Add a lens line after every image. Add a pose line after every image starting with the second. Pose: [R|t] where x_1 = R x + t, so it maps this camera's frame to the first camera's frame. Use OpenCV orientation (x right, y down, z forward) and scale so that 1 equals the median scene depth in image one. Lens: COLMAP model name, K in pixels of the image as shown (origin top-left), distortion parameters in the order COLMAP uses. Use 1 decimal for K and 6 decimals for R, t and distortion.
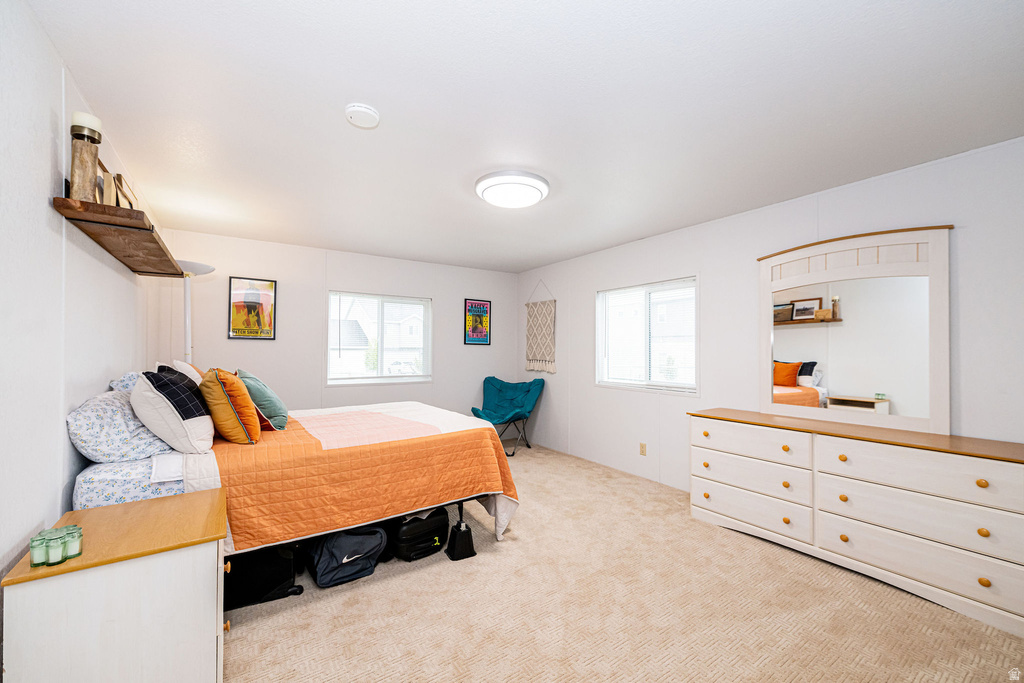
lens RADIAL K [[414.9, 0, 513.5], [0, 414.9, 345.7], [0, 0, 1]] dist [-0.000451, 0.000035]
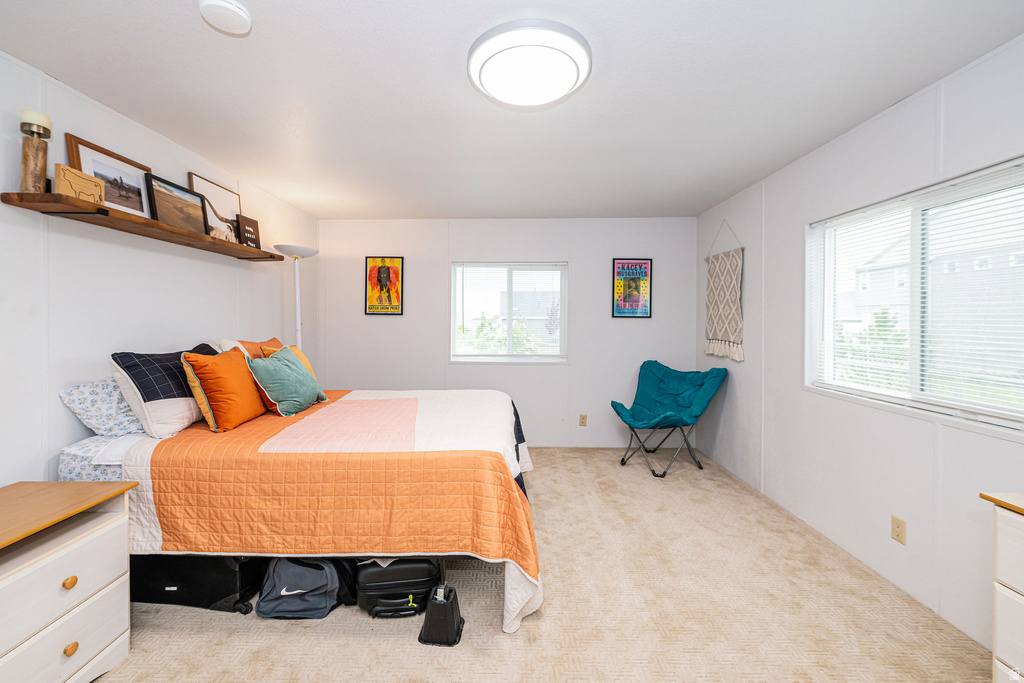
lens RADIAL K [[414.9, 0, 496.4], [0, 414.9, 322.5], [0, 0, 1]] dist [-0.000451, 0.000035]
pose [[0.807732, 0.000877, -0.589549, 0.221287], [0.008575, 0.999876, 0.013236, -0.008002], [0.589487, -0.015746, 0.807624, 0.330139]]
